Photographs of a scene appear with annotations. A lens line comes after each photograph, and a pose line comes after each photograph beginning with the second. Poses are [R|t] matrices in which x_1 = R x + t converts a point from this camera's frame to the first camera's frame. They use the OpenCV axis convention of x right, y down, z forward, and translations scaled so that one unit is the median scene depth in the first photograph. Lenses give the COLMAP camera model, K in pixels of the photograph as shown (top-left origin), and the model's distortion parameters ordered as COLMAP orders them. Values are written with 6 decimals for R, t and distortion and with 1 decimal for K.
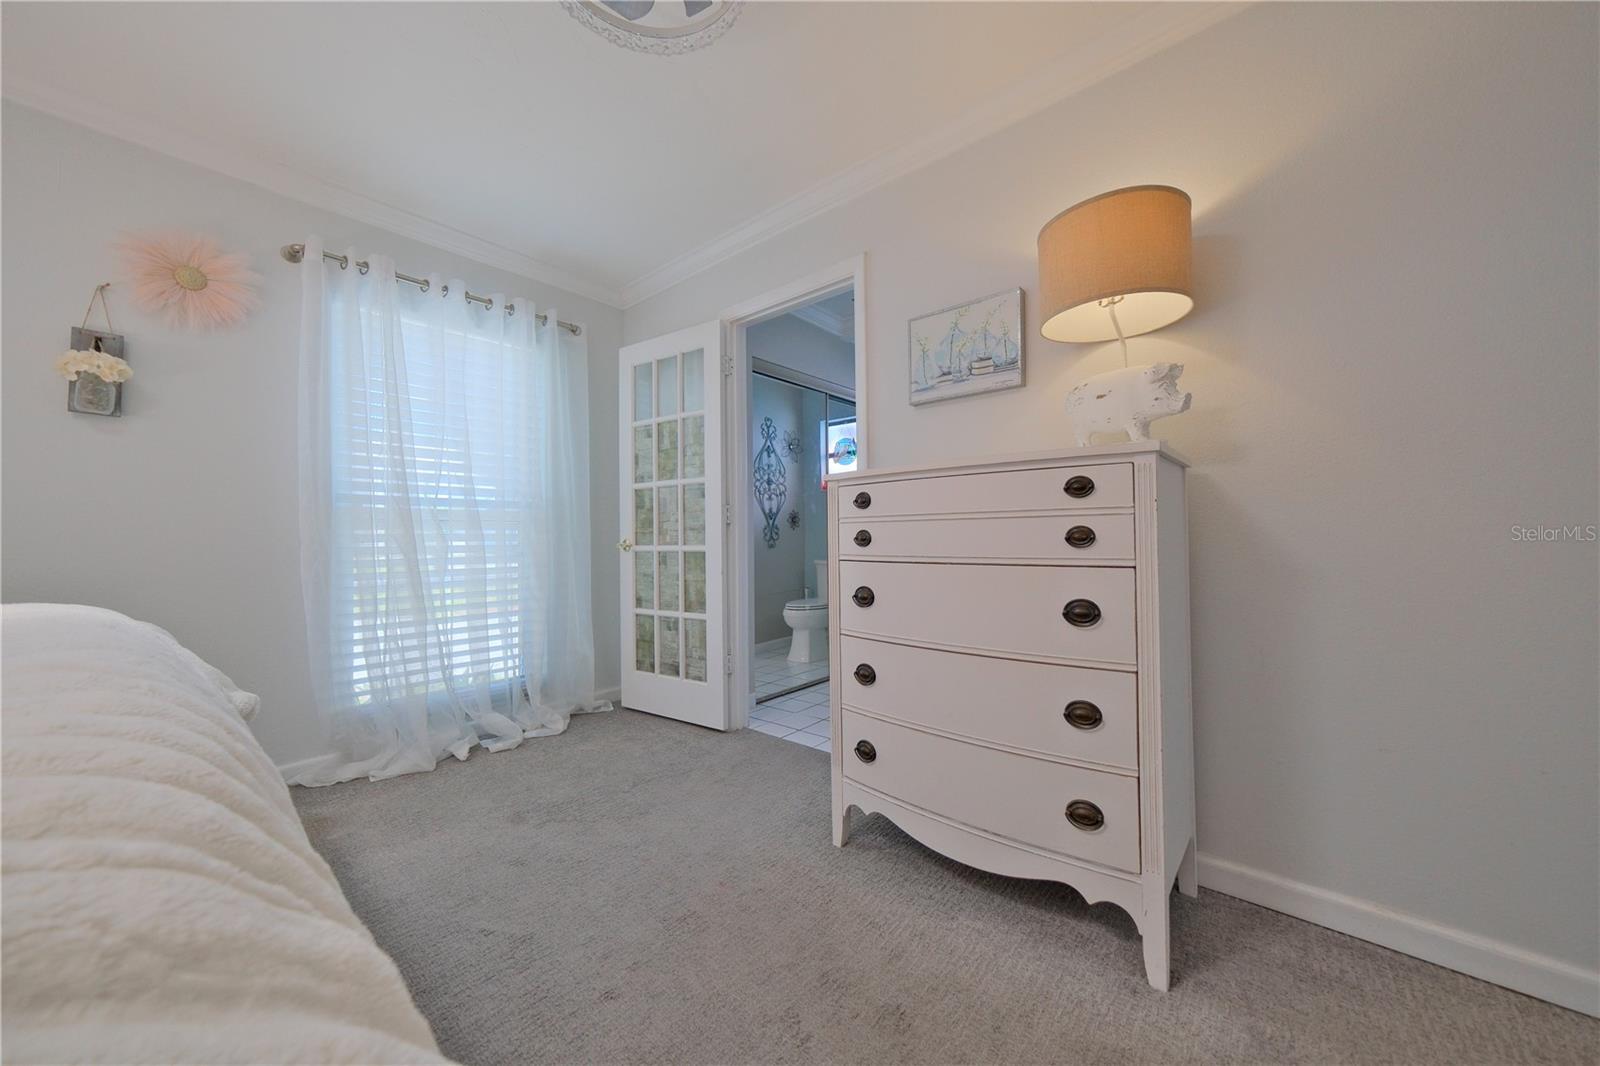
lens RADIAL K [[566.0, 0, 797.6], [0, 566.0, 529.2], [0, 0, 1]] dist [0.002360, 0.000822]
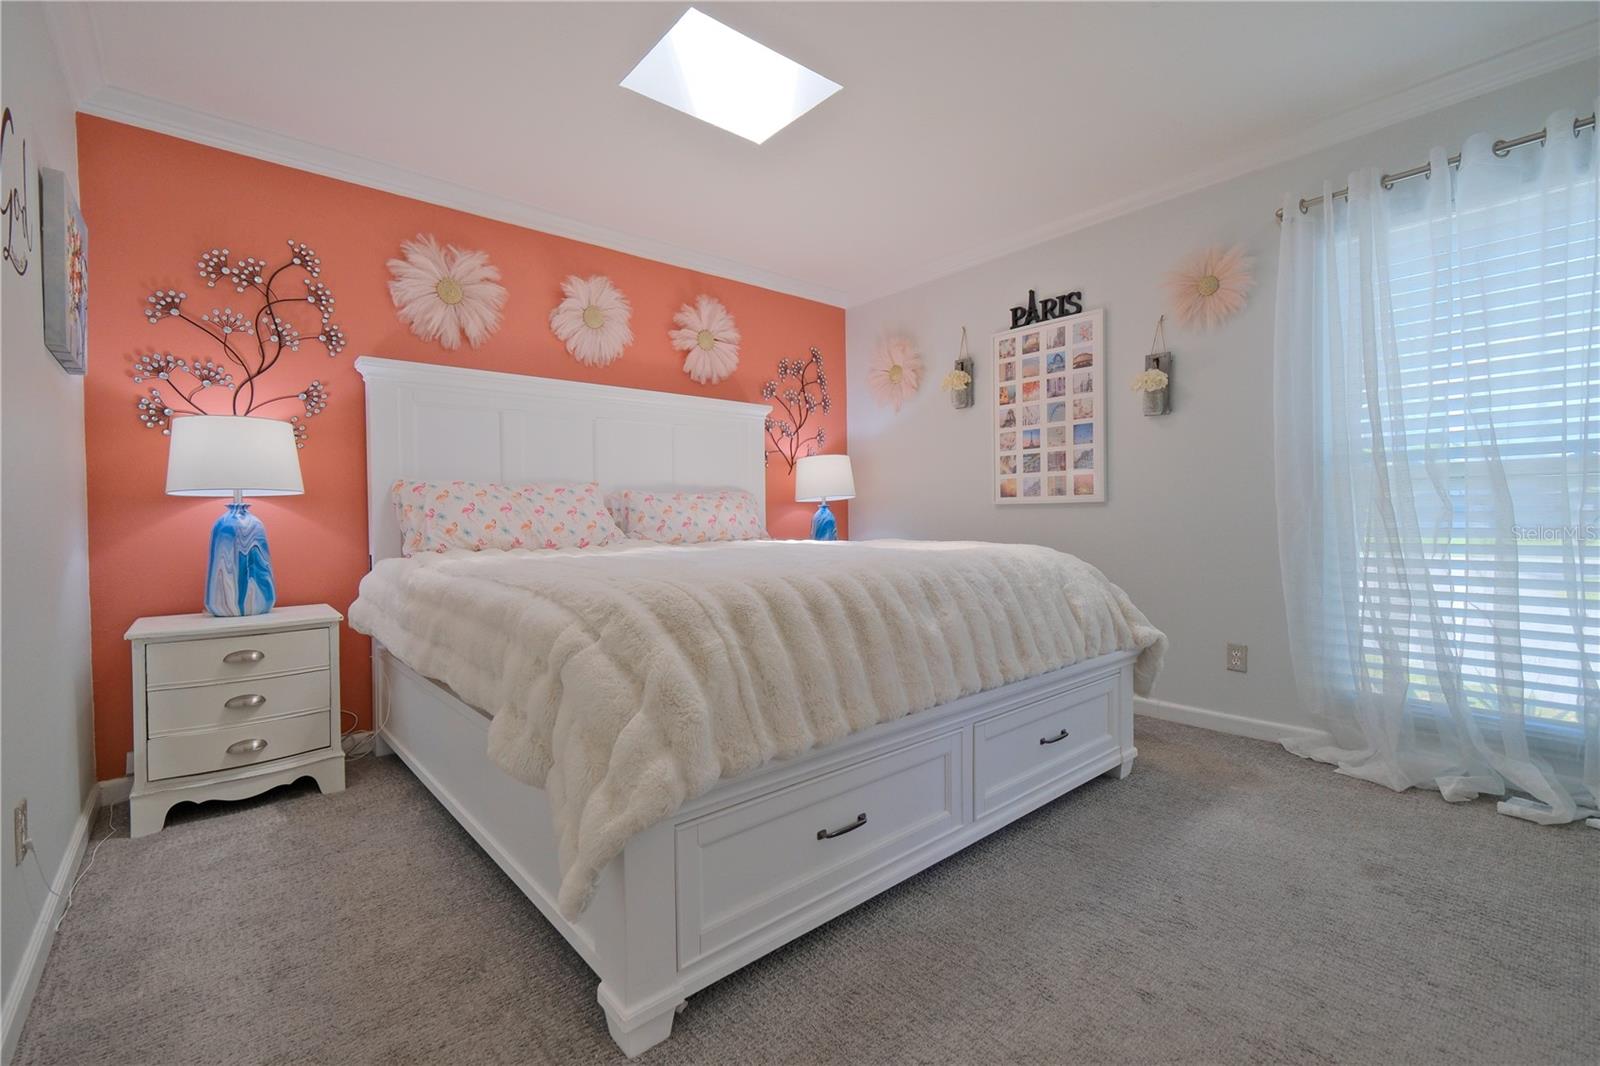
lens RADIAL K [[691.3, 0, 797.6], [0, 691.3, 529.4], [0, 0, 1]] dist [-0.001362, -0.000208]
pose [[-0.155104, 0.030504, -0.987427, 0.450202], [0.035687, 0.999044, 0.025258, -0.000856], [0.987253, -0.031321, -0.156044, 0.328092]]
